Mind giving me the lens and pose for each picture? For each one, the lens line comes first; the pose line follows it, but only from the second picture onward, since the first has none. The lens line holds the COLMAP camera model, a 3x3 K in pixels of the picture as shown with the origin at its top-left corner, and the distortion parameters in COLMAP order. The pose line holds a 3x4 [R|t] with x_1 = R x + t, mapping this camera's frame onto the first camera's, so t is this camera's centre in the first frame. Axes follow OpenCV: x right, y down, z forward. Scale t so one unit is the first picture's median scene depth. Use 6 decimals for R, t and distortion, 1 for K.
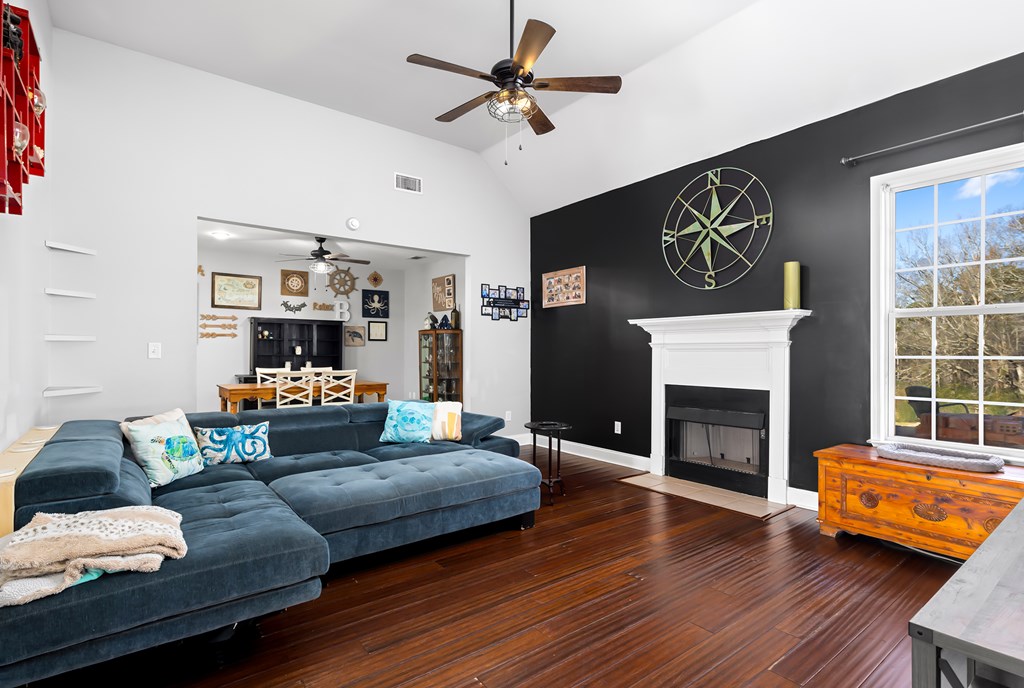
lens RADIAL K [[499.8, 0, 513.0], [0, 499.8, 347.5], [0, 0, 1]] dist [0.006600, 0.000955]
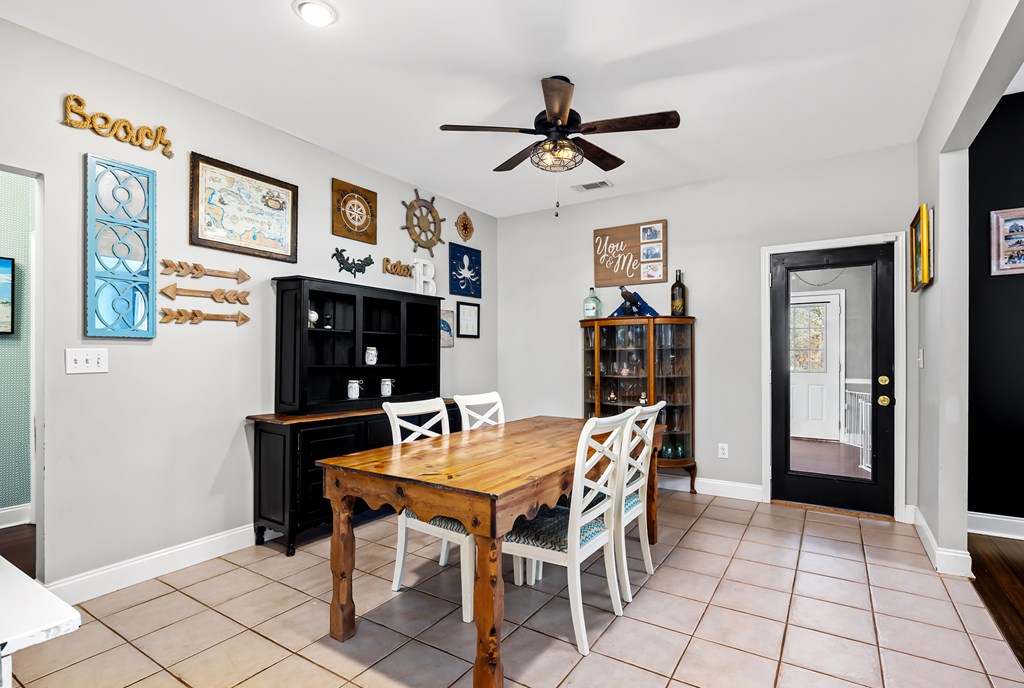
lens RADIAL K [[499.8, 0, 507.1], [0, 499.8, 348.8], [0, 0, 1]] dist [0.006600, 0.000955]
pose [[0.943268, 0.002858, 0.332019, -0.474837], [-0.001450, 0.999989, -0.004488, 0.001381], [-0.332028, 0.003752, 0.943262, 0.528947]]
